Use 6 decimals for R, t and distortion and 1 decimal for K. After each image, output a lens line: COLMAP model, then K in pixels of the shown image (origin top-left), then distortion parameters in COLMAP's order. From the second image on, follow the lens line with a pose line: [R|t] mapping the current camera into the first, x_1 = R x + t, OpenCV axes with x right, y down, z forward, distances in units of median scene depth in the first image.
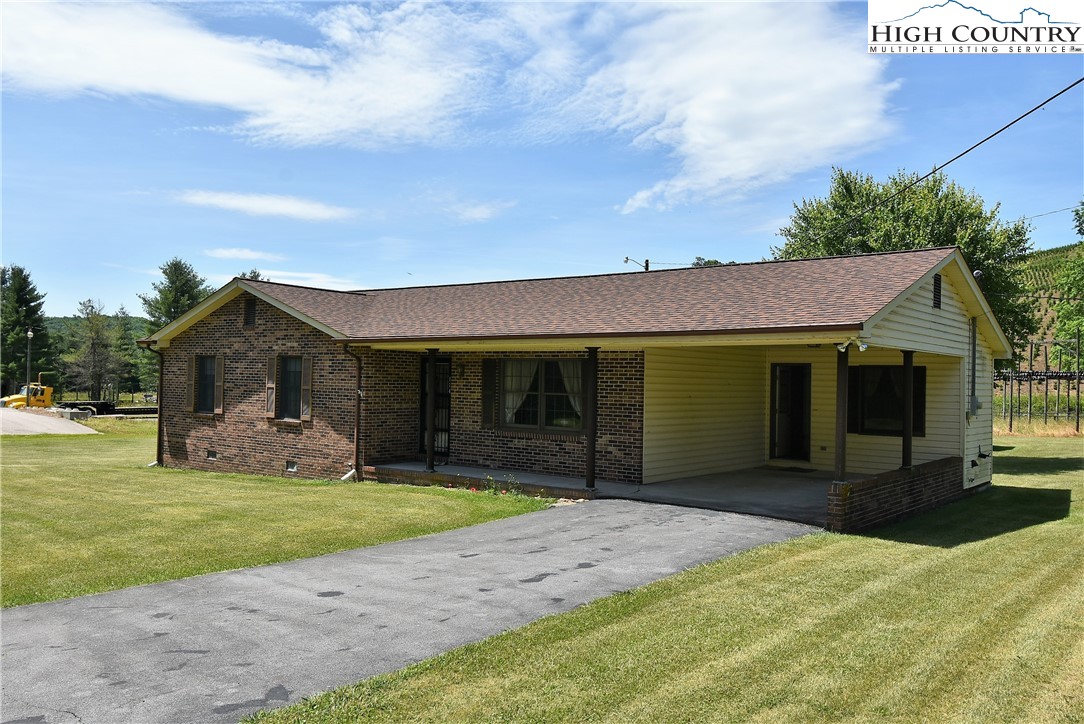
lens RADIAL K [[896.4, 0, 534.4], [0, 896.4, 371.4], [0, 0, 1]] dist [0.010254, -0.003069]
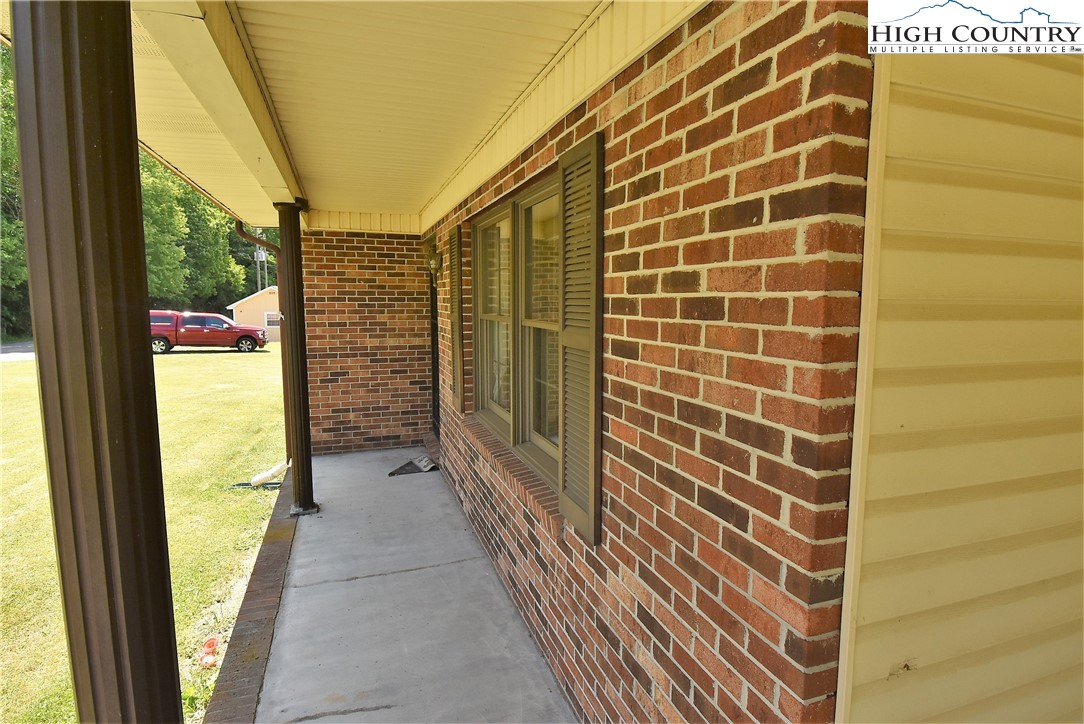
lens RADIAL K [[580.5, 0, 540.4], [0, 580.5, 361.7], [0, 0, 1]] dist [0.001221, -0.003613]
pose [[0.852937, 0.037921, -0.520635, 0.099151], [0.021501, 0.993960, 0.107619, 0.014865], [0.521571, -0.102986, 0.846970, 0.727270]]
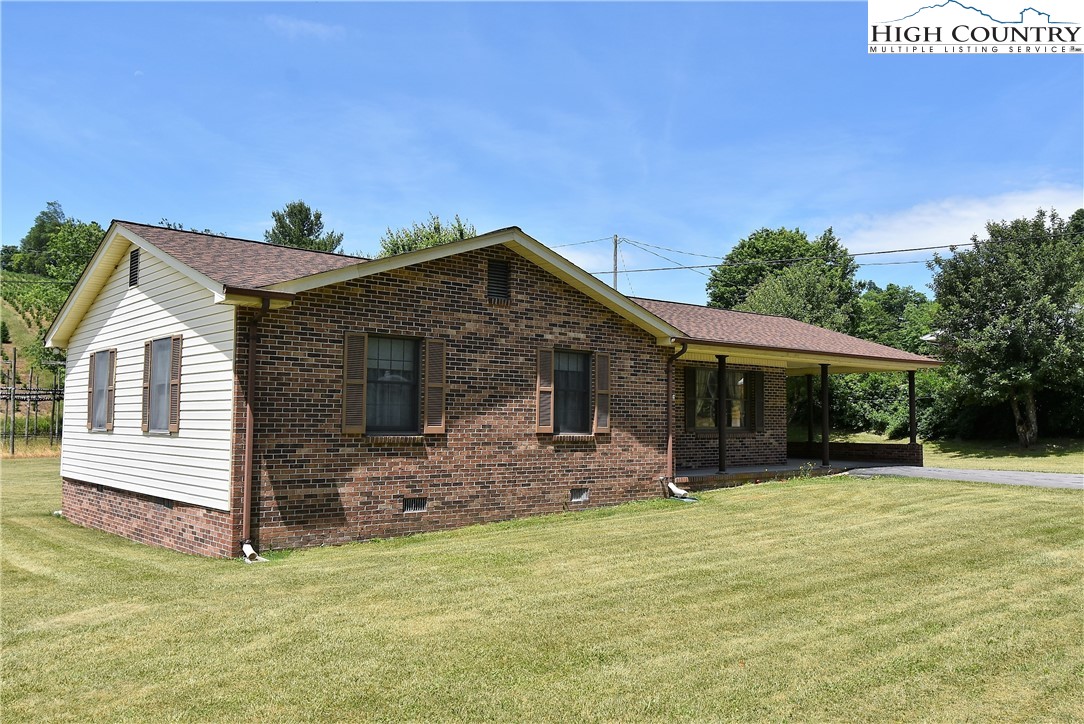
lens RADIAL K [[896.4, 0, 538.6], [0, 896.4, 362.5], [0, 0, 1]] dist [0.010254, -0.003069]
pose [[0.157879, 0.047921, 0.986295, -1.027389], [-0.007580, 0.998851, -0.047318, 0.029673], [-0.987429, -0.000005, 0.158061, 0.909987]]
